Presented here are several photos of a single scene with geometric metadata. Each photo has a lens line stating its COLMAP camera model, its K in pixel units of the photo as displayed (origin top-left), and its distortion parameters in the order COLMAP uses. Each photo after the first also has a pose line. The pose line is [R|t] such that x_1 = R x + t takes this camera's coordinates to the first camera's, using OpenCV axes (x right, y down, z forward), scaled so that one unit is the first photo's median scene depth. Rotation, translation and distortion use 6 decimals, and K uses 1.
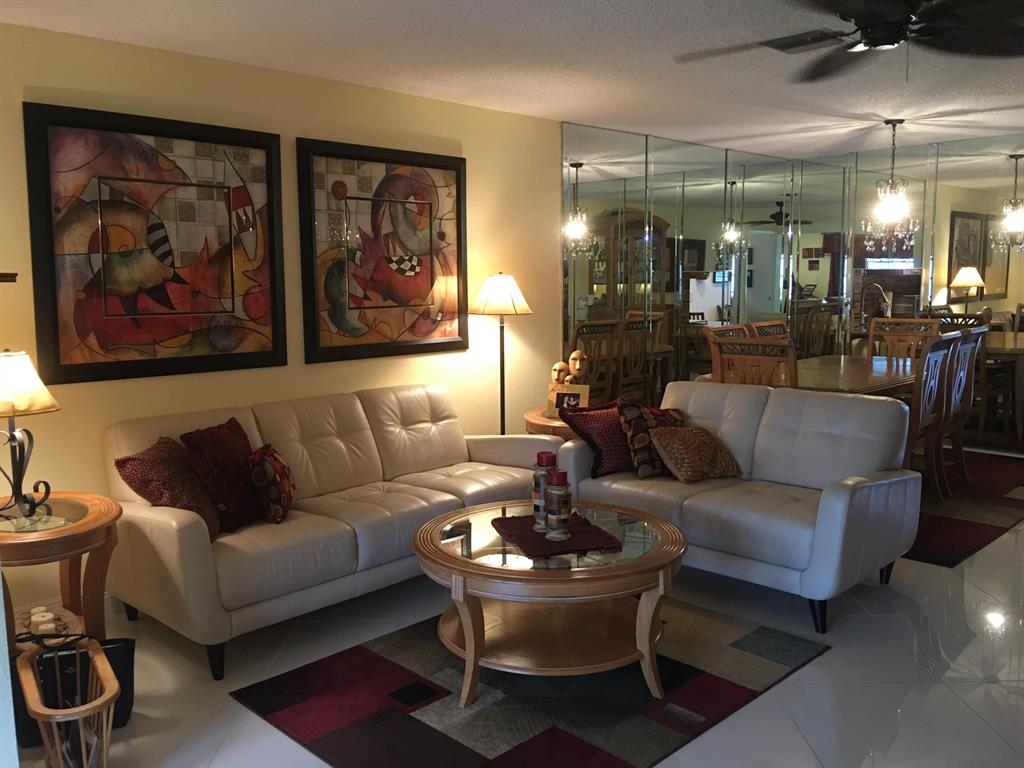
lens RADIAL K [[866.8, 0, 509.8], [0, 866.8, 373.6], [0, 0, 1]] dist [0.115415, -0.173838]
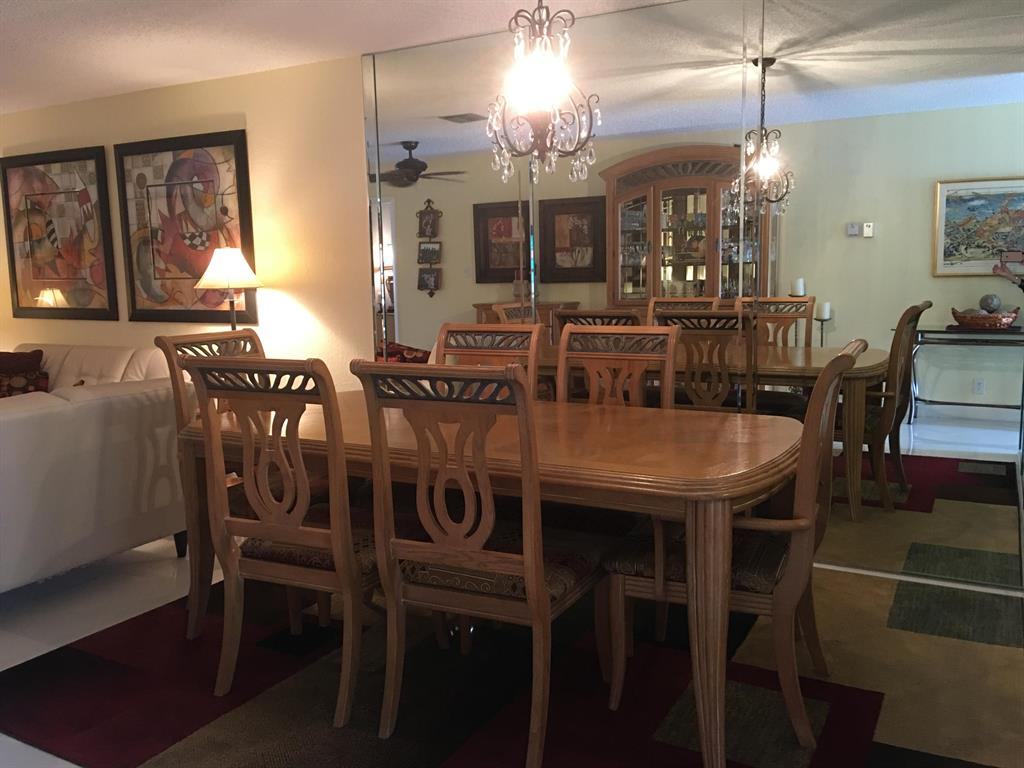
lens RADIAL K [[866.8, 0, 509.8], [0, 866.8, 373.6], [0, 0, 1]] dist [0.115415, -0.173838]
pose [[0.274858, 0.119247, -0.954061, 1.051148], [-0.092967, 0.990926, 0.097072, -0.101740], [0.956980, 0.062016, 0.283450, 1.062299]]
